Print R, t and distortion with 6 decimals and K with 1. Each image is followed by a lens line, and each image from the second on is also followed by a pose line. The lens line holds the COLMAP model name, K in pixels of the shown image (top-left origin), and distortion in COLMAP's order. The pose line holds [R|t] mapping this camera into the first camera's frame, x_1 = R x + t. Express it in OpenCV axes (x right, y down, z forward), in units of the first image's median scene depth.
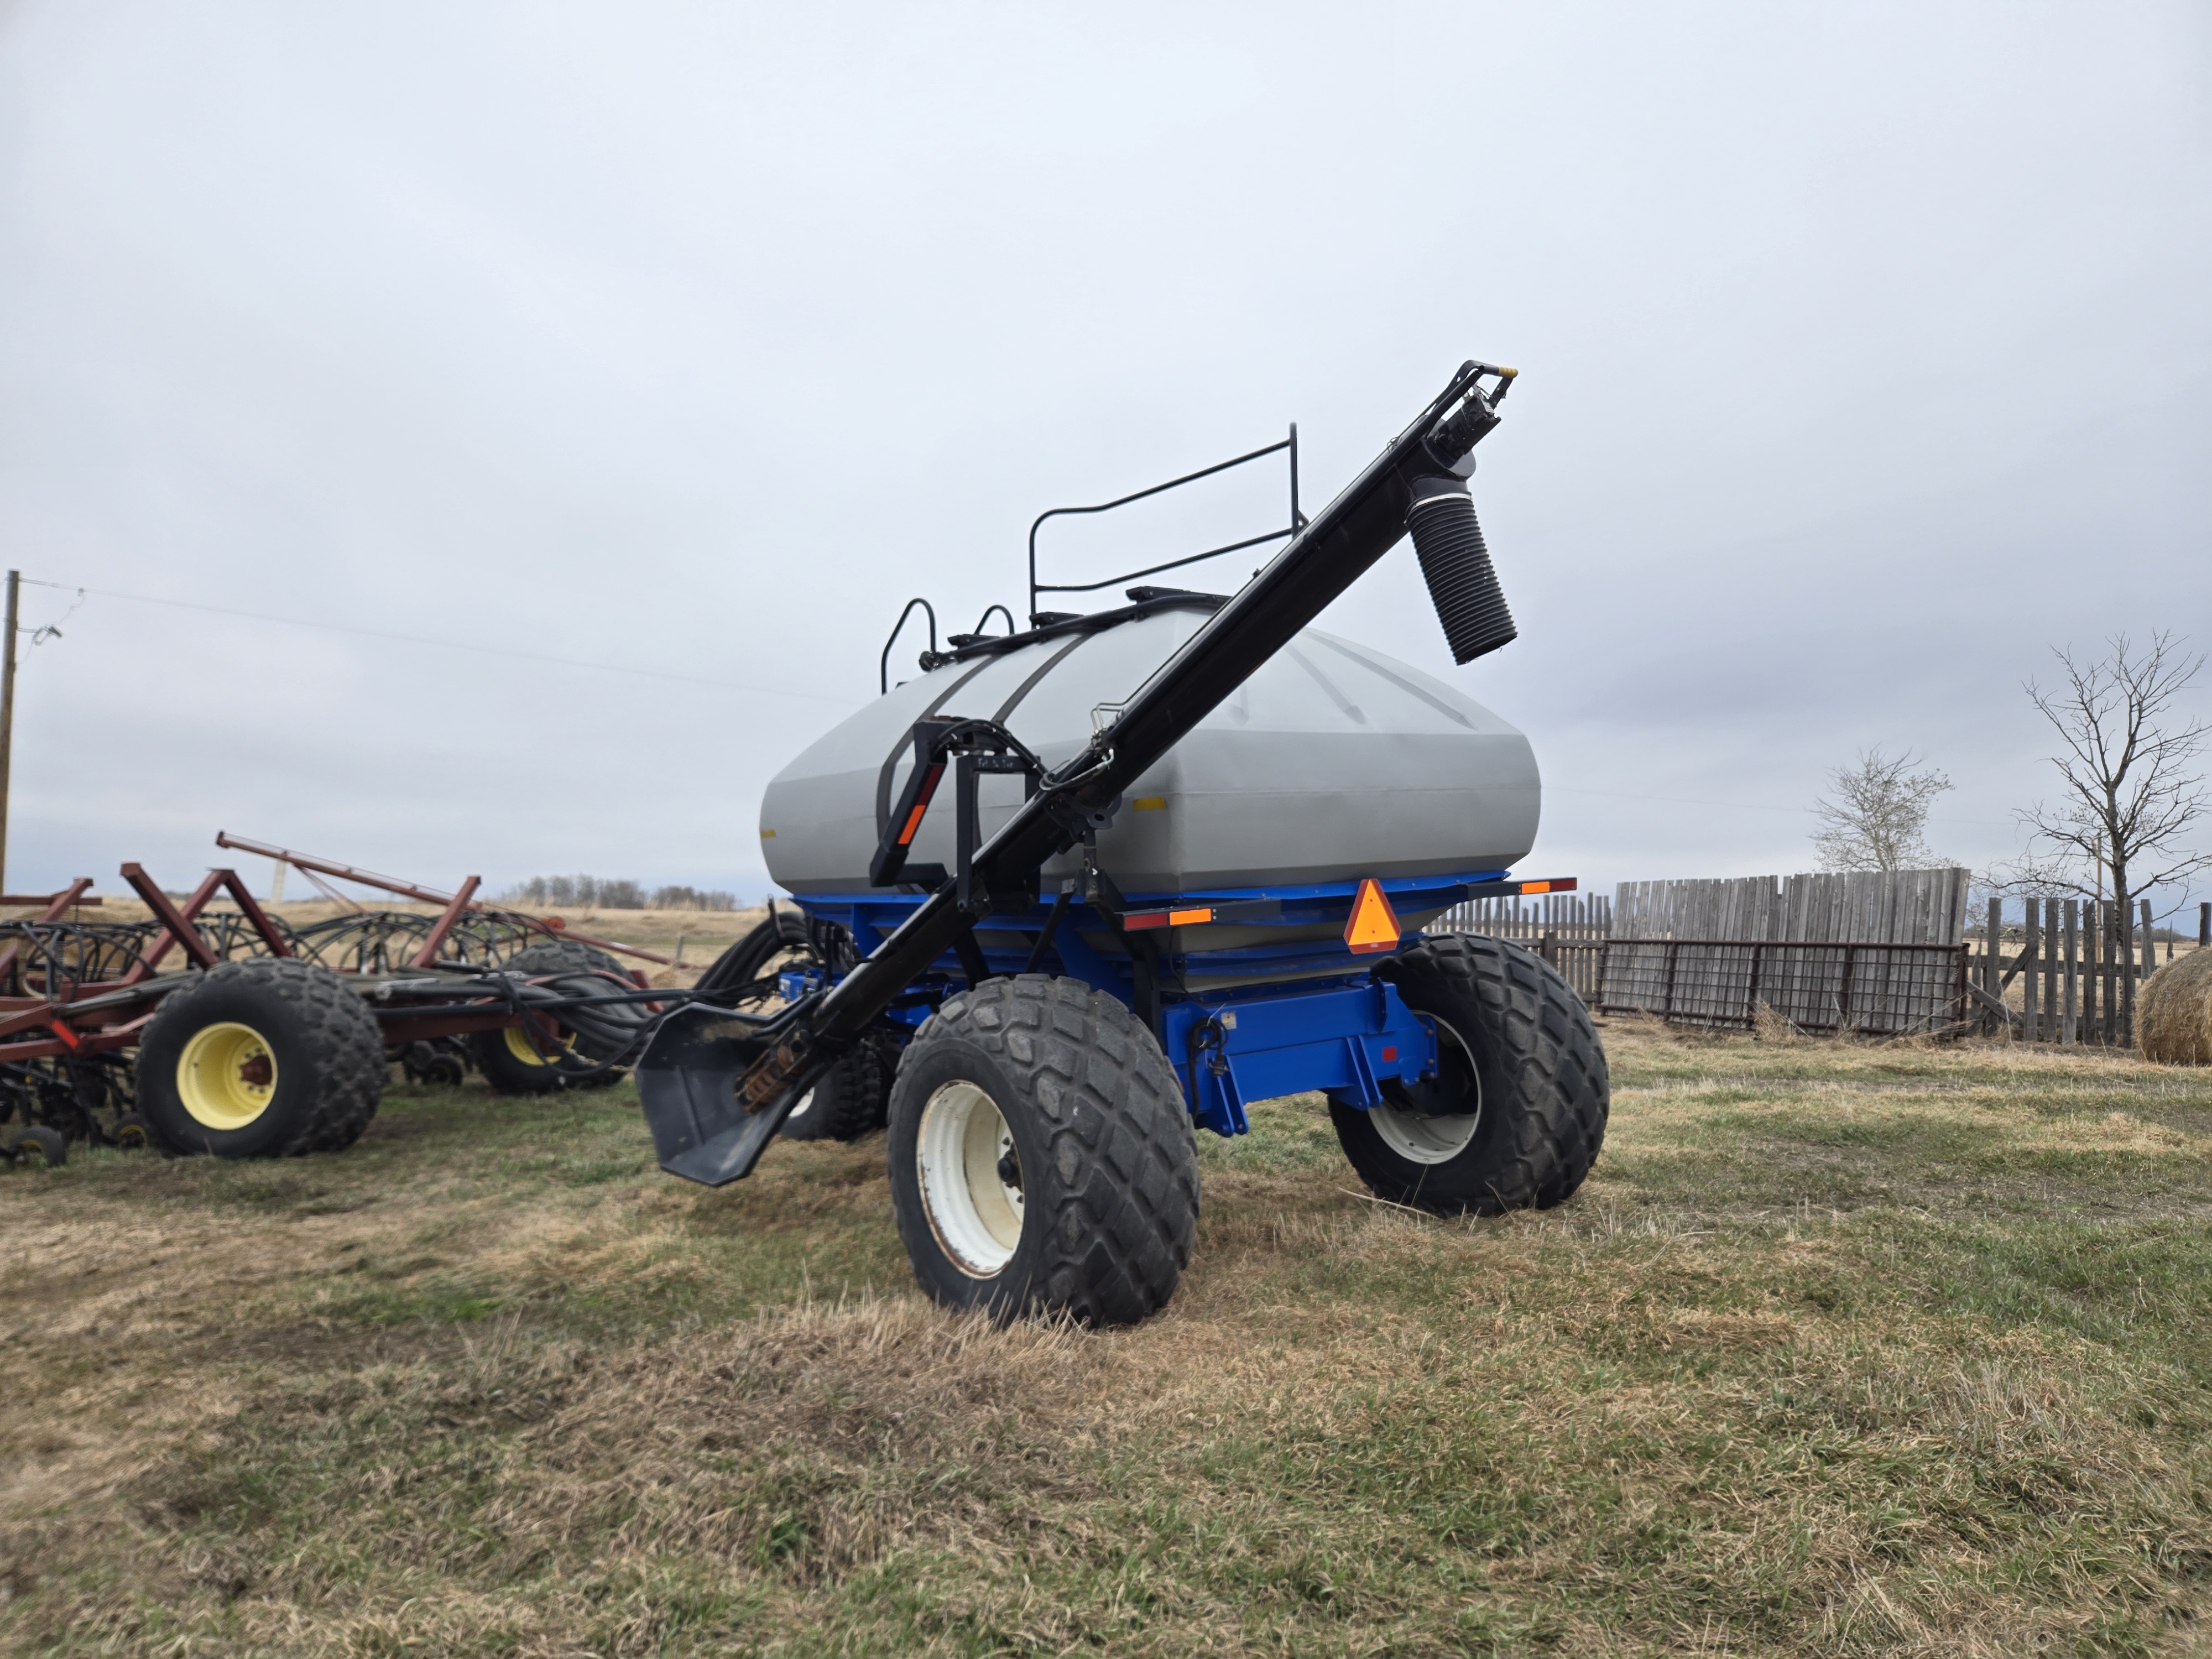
lens RADIAL K [[1476.1, 0, 1140.9], [0, 1476.1, 749.8], [0, 0, 1]] dist [0.097842, -0.083372]
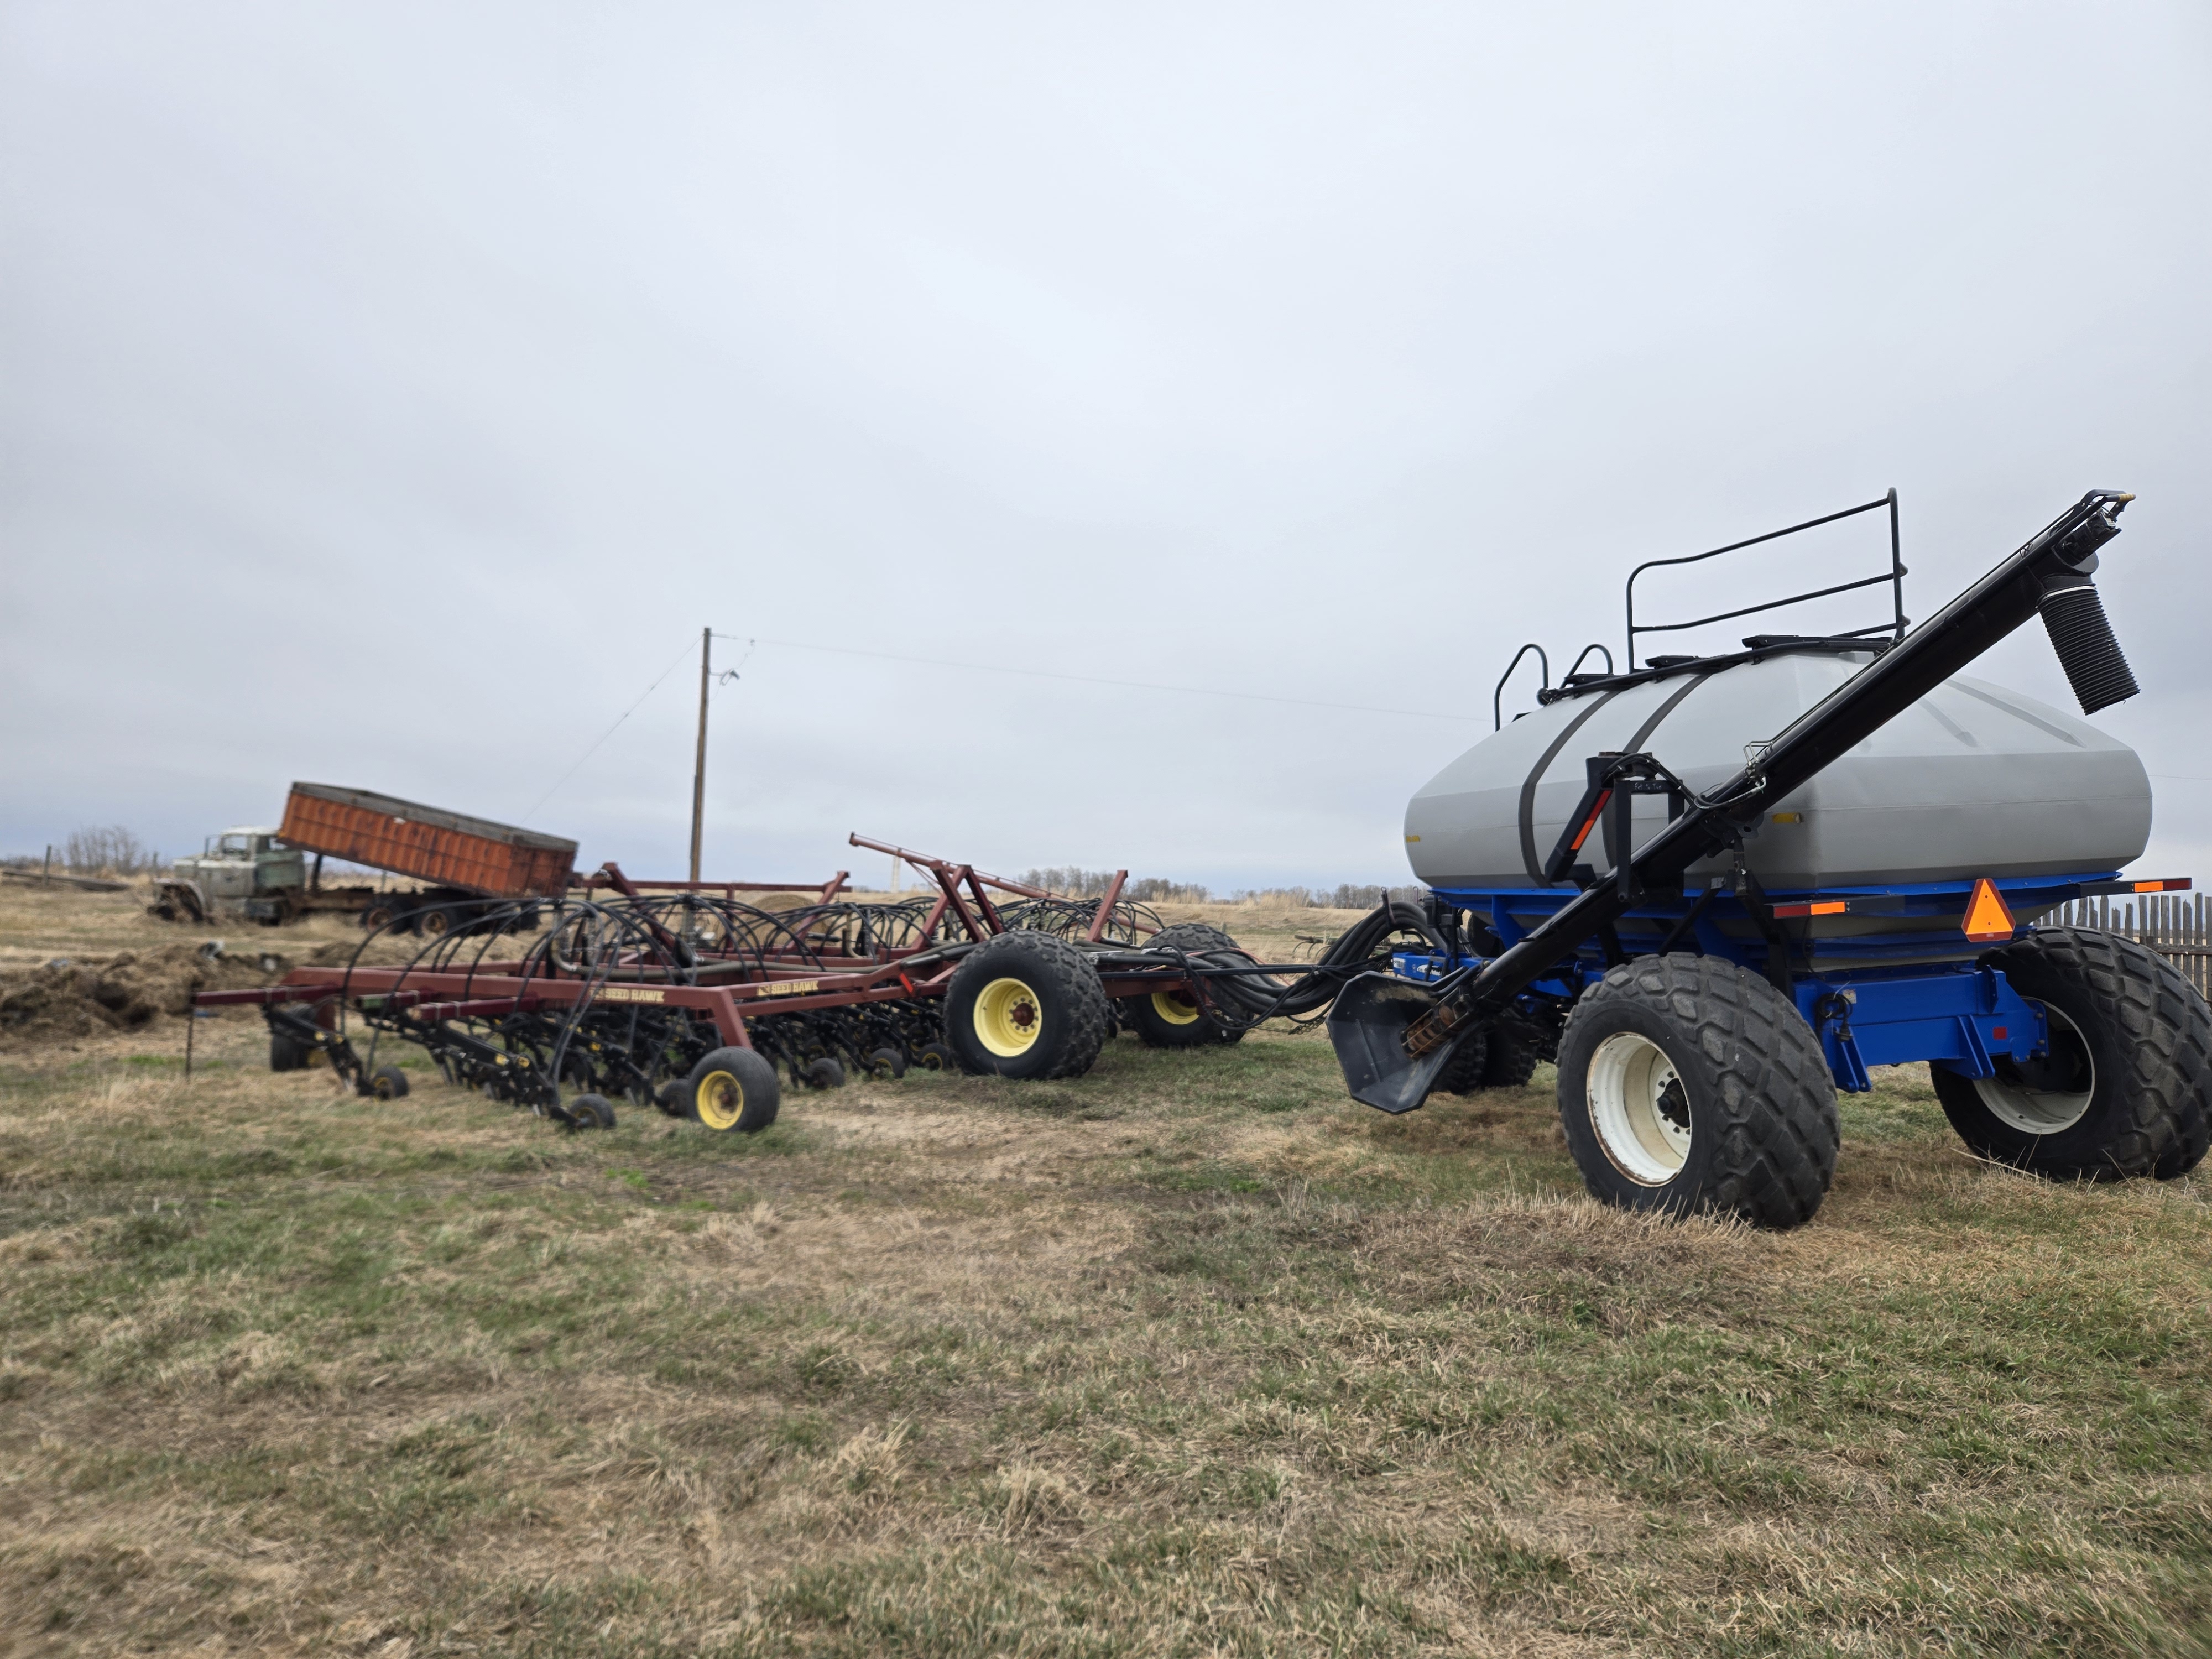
lens RADIAL K [[1476.1, 0, 1140.9], [0, 1476.1, 749.8], [0, 0, 1]] dist [0.097842, -0.083372]
pose [[0.951294, -0.024731, -0.307291, -0.102935], [0.025681, 0.999670, -0.000952, -0.028503], [0.307213, -0.006986, 0.951615, -0.316661]]
